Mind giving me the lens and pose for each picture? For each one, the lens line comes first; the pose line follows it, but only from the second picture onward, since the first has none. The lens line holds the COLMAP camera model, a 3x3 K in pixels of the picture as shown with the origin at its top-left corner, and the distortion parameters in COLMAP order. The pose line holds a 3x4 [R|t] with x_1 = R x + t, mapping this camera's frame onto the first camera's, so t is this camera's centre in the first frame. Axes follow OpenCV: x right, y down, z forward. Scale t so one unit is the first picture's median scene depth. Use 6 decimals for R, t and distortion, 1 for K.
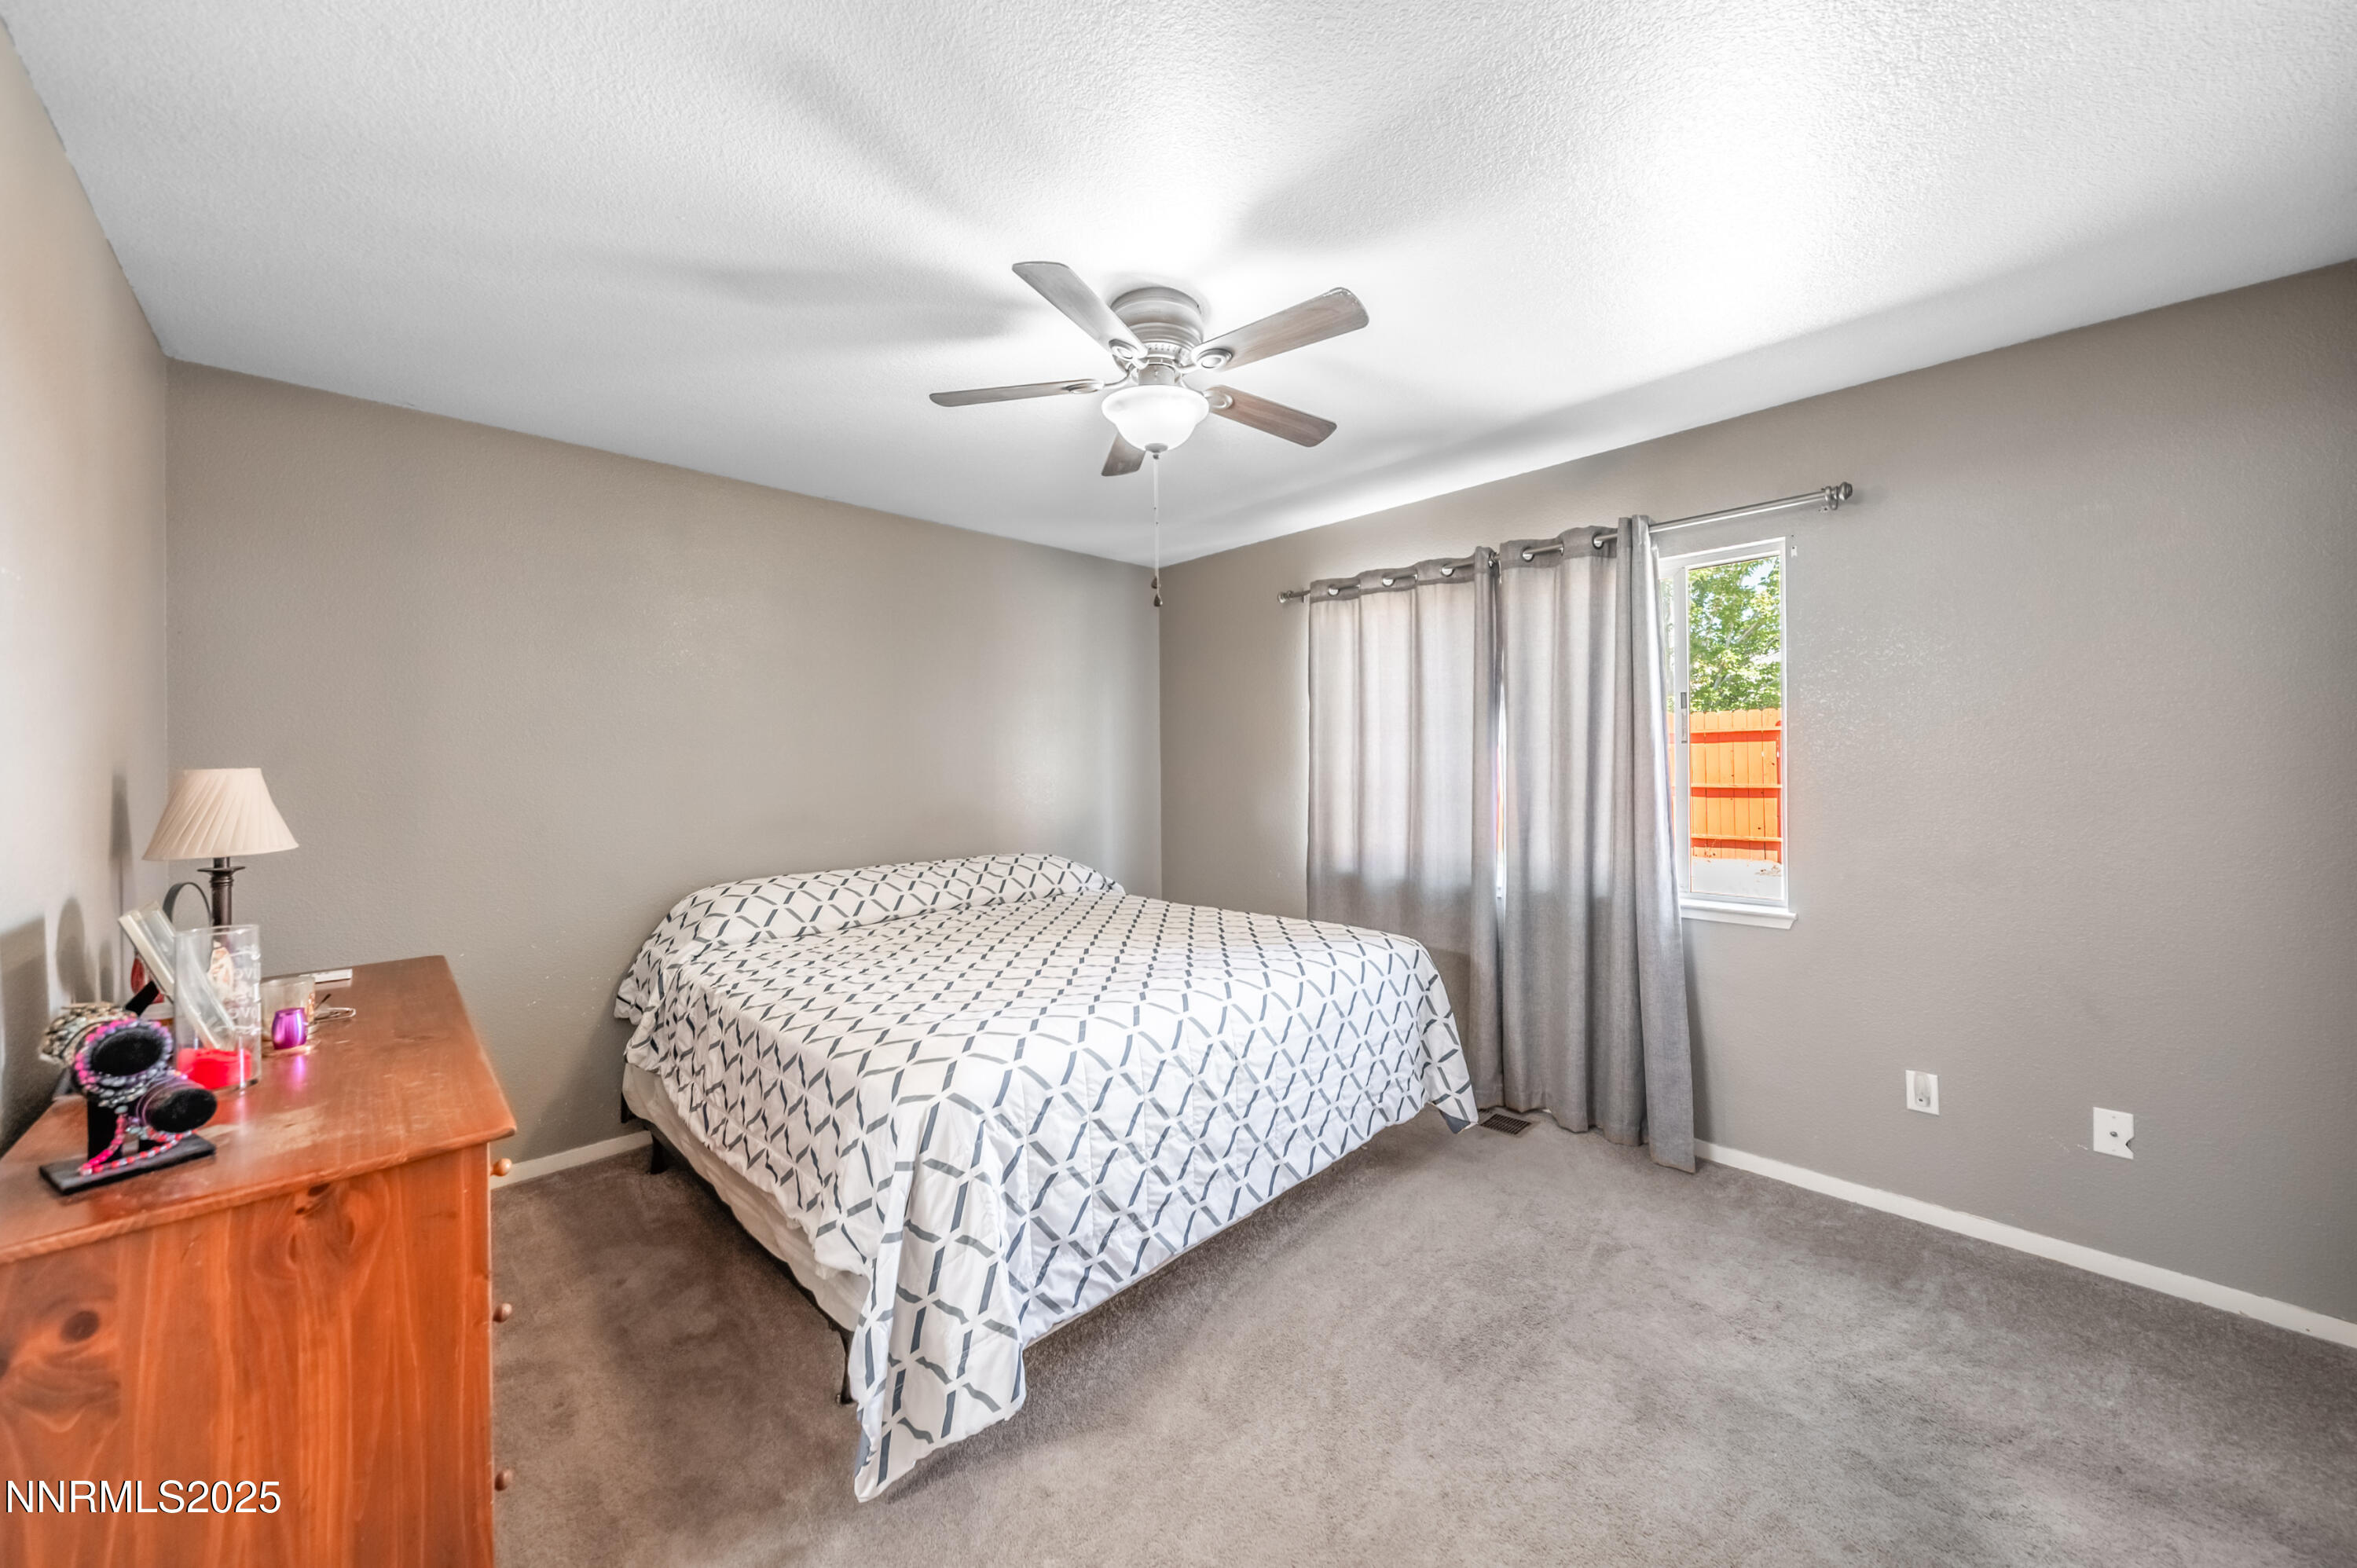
lens RADIAL K [[846.3, 0, 1179.4], [0, 846.3, 768.9], [0, 0, 1]] dist [0.001532, 0.000135]
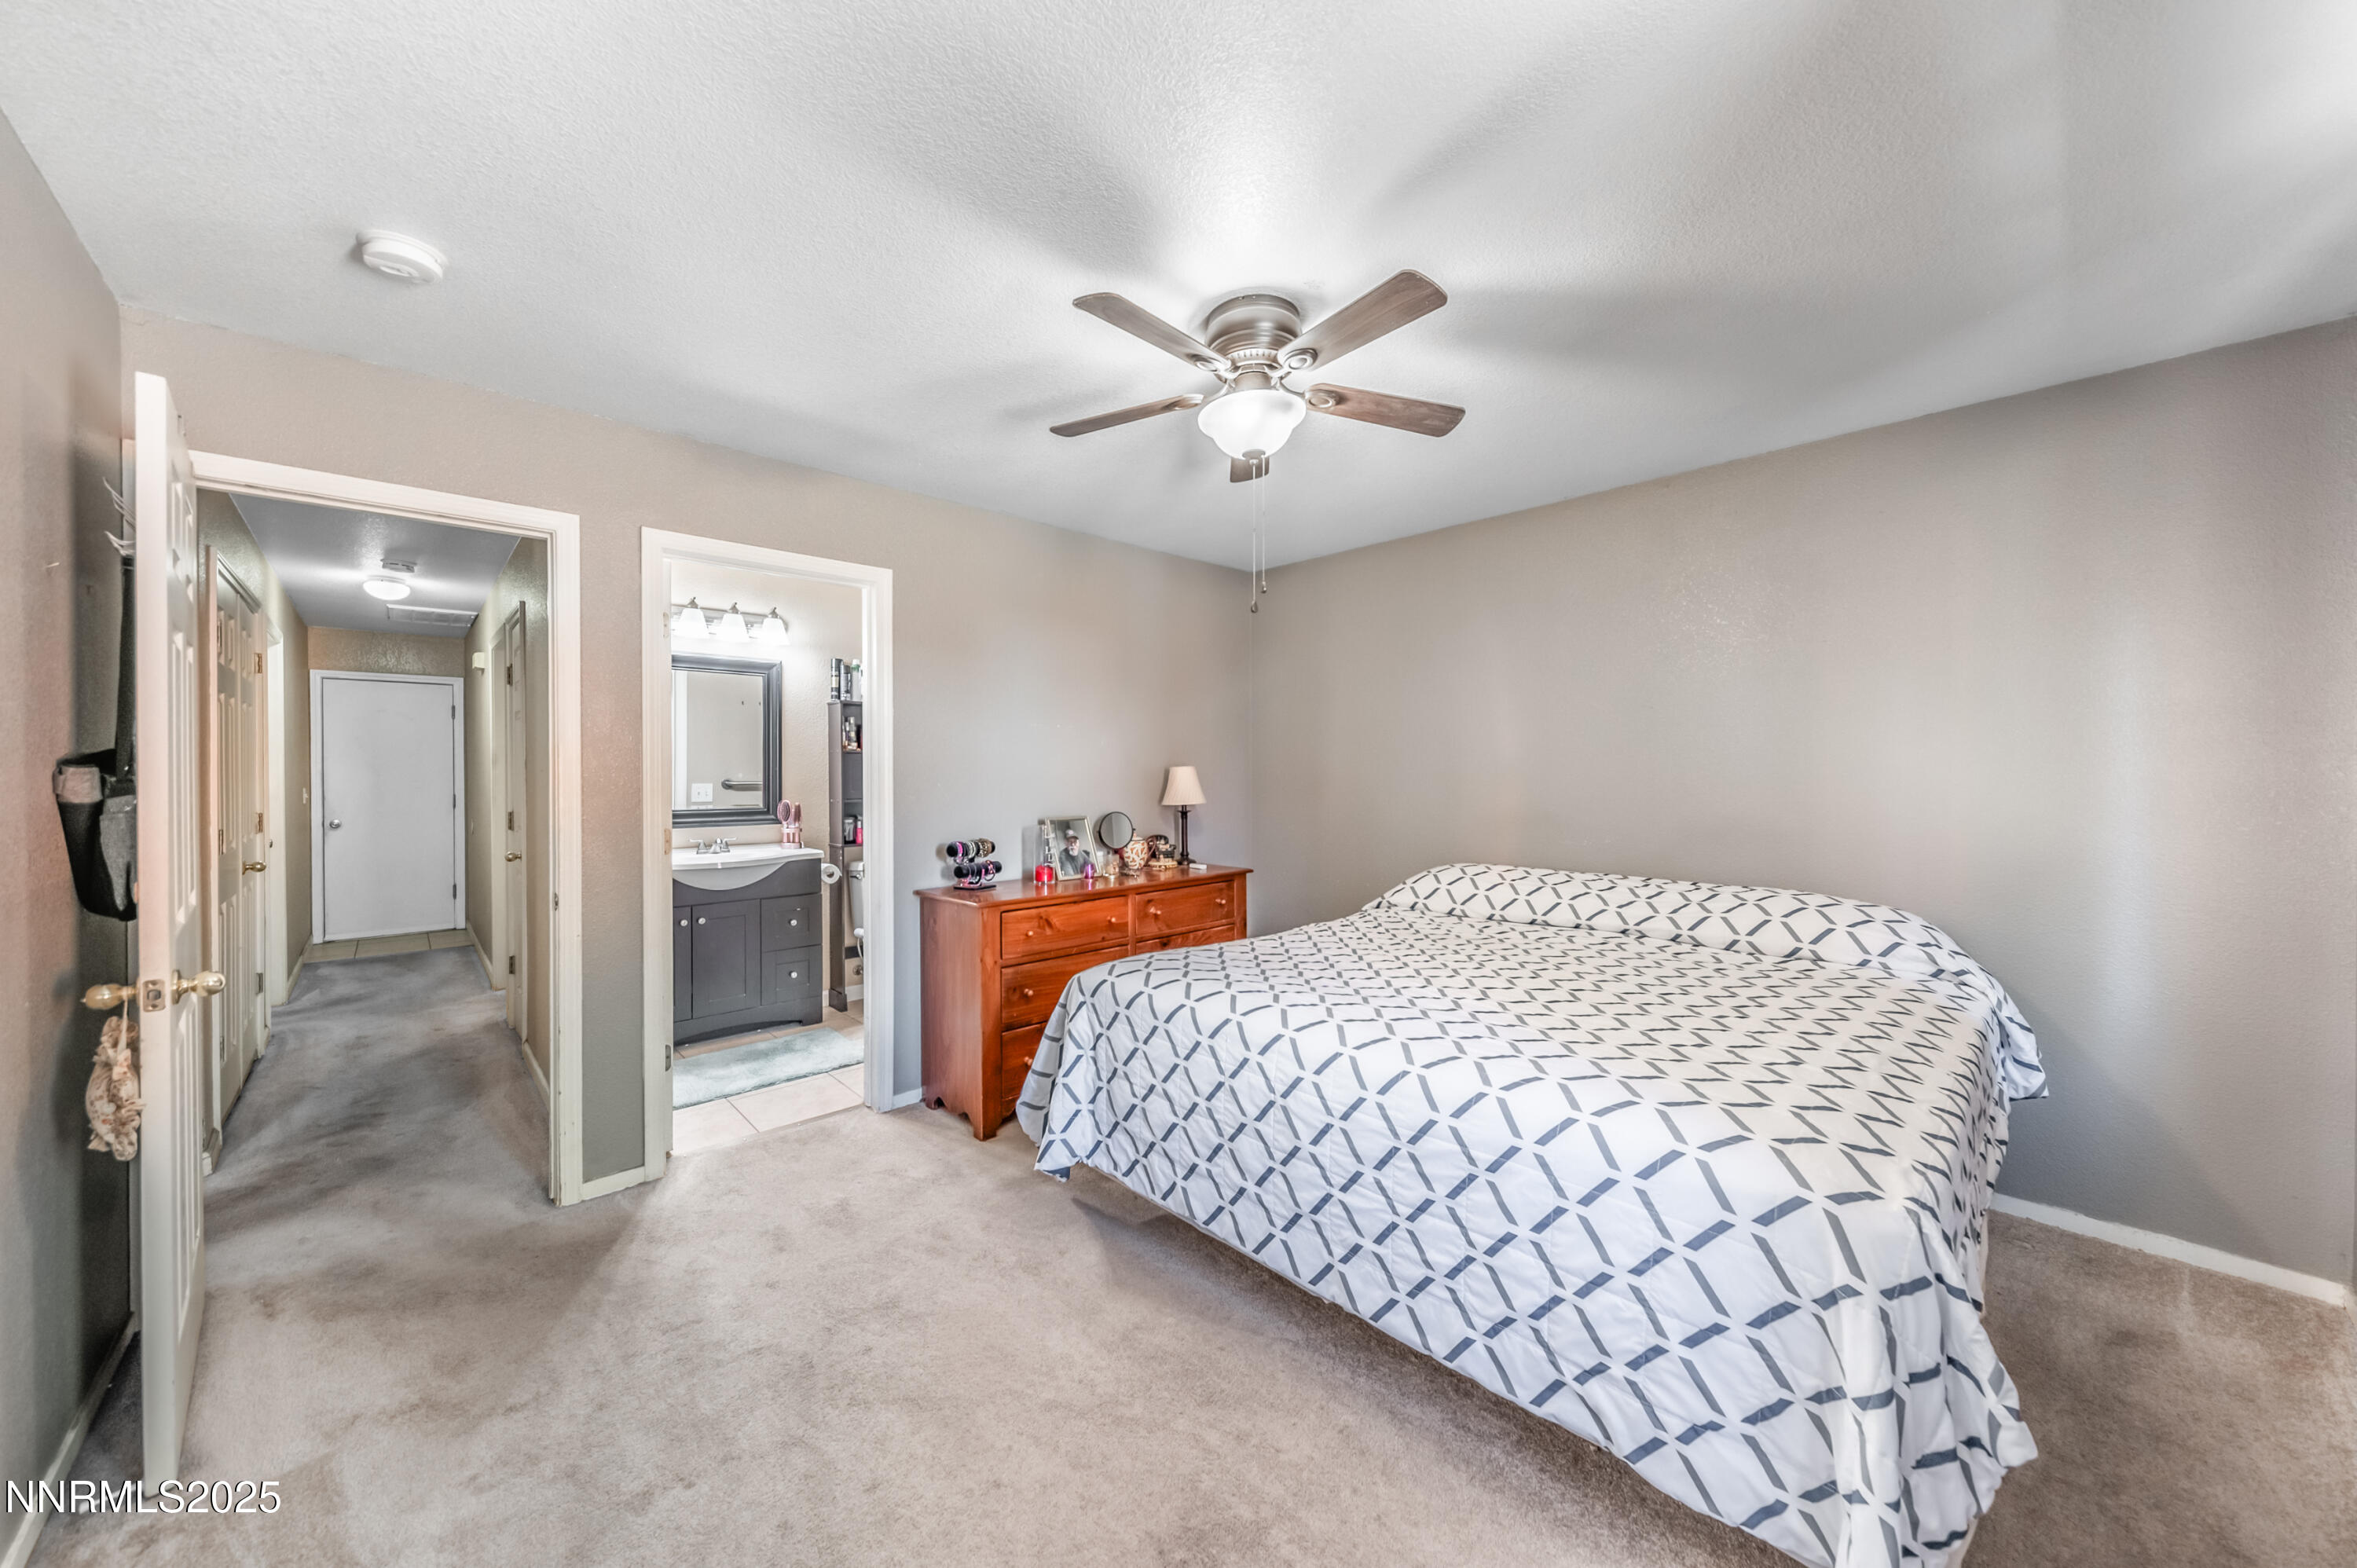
lens RADIAL K [[846.3, 0, 1179.4], [0, 846.3, 768.9], [0, 0, 1]] dist [0.001532, 0.000135]
pose [[-0.035099, 0.011778, -0.999314, 0.917221], [-0.003838, 0.999922, 0.011920, -0.015648], [0.999376, 0.004254, -0.035051, 0.871256]]
